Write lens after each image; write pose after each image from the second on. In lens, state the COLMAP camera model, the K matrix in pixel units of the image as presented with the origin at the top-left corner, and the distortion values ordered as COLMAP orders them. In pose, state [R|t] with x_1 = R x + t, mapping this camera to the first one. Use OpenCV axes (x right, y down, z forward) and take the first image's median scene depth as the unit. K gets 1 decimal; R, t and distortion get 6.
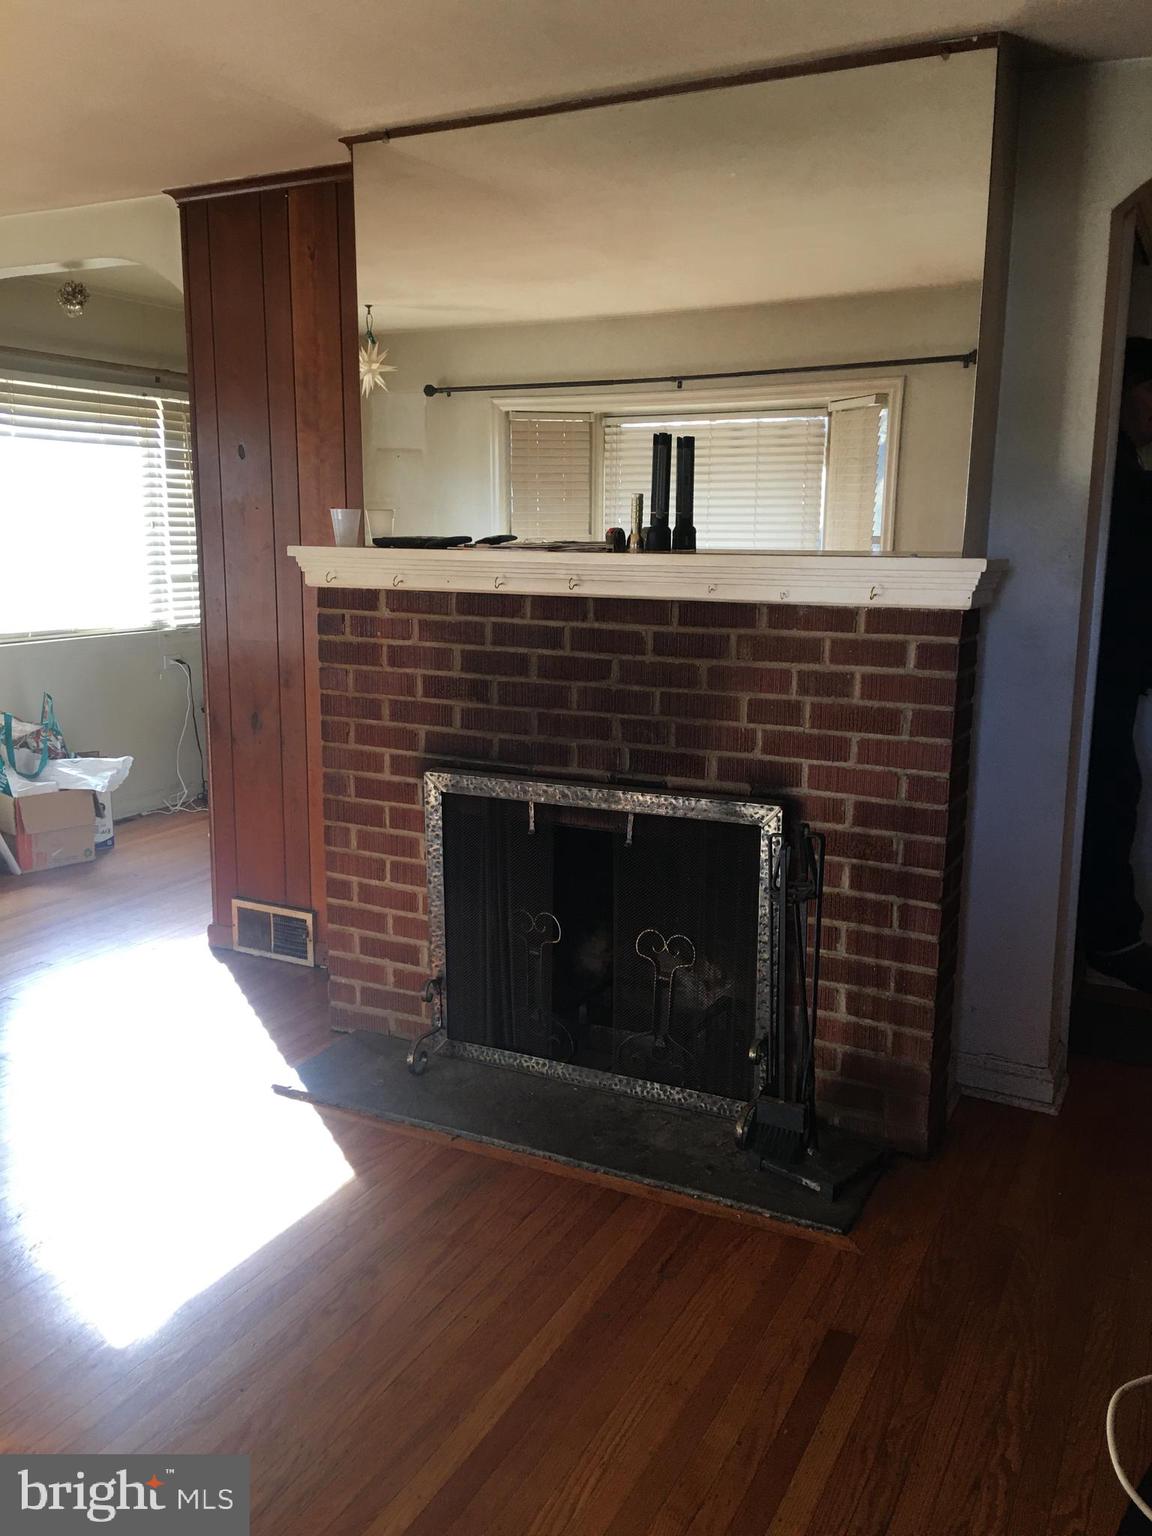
lens RADIAL K [[1304.0, 0, 569.5], [0, 1304.0, 764.4], [0, 0, 1]] dist [0.074392, -0.009867]
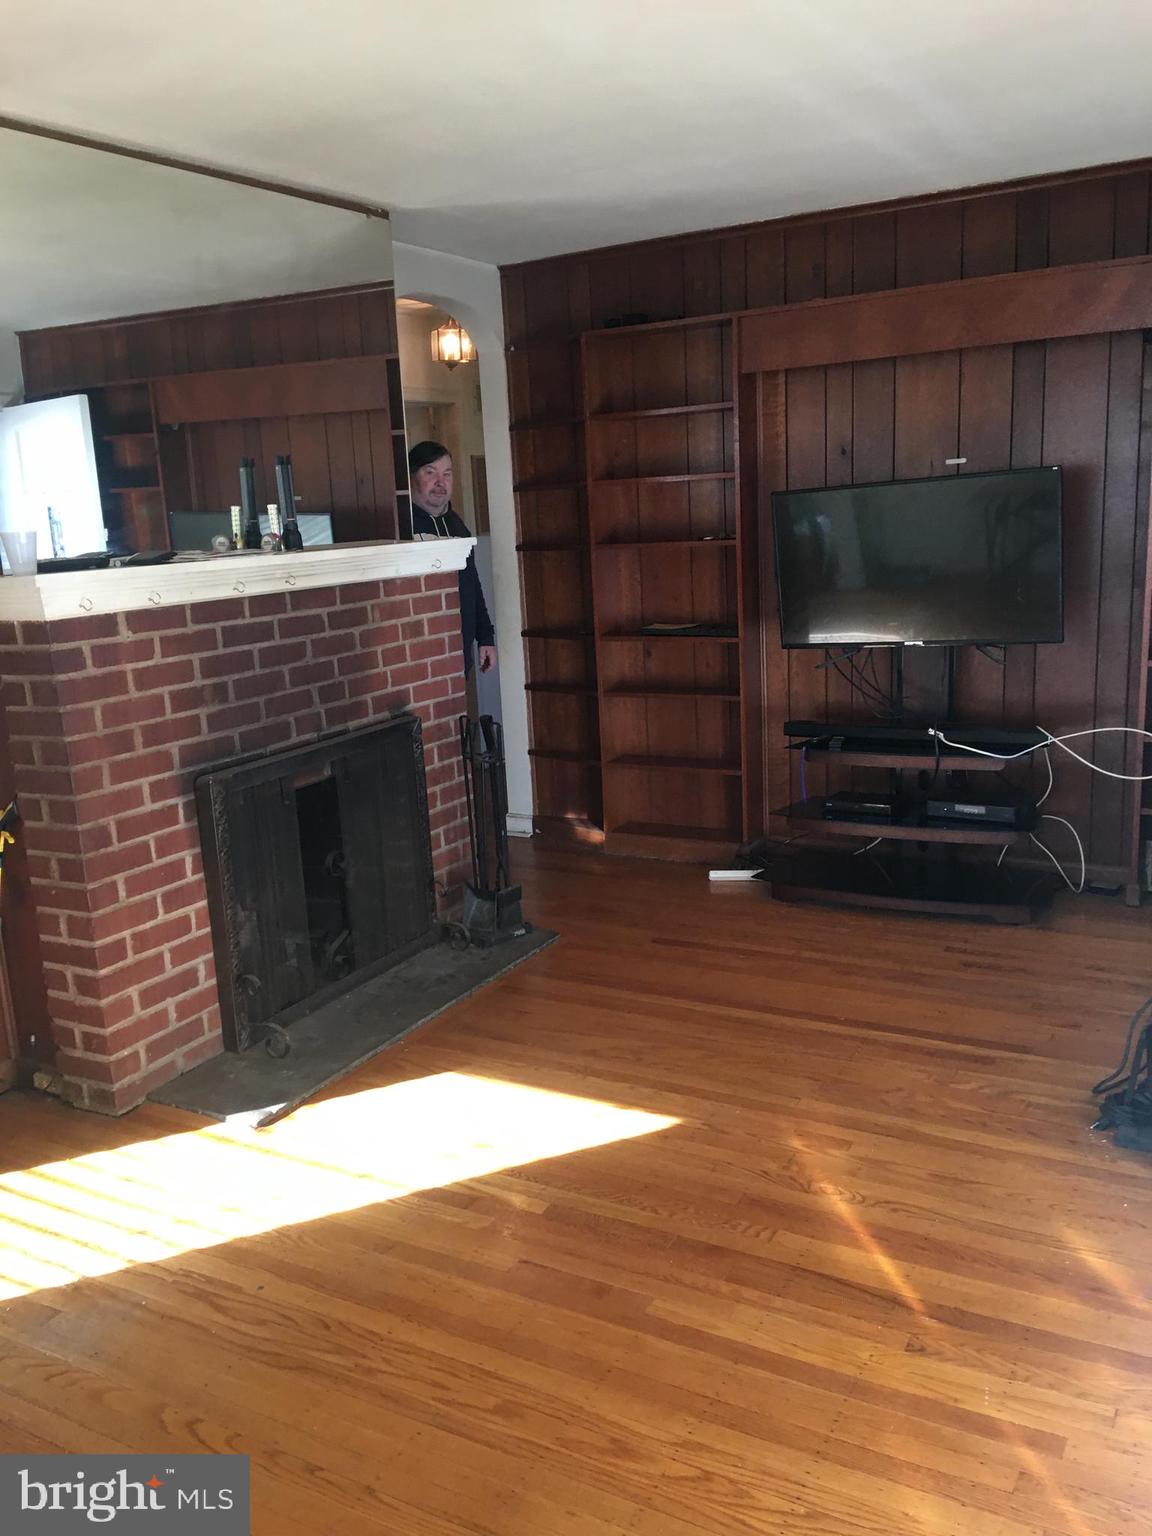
lens RADIAL K [[1304.0, 0, 570.1], [0, 1304.0, 772.0], [0, 0, 1]] dist [0.074392, -0.009867]
pose [[0.037970, -0.211753, 0.976585, -1.177221], [0.238766, 0.950905, 0.196901, -0.144888], [-0.970334, 0.225699, 0.086665, 0.680643]]
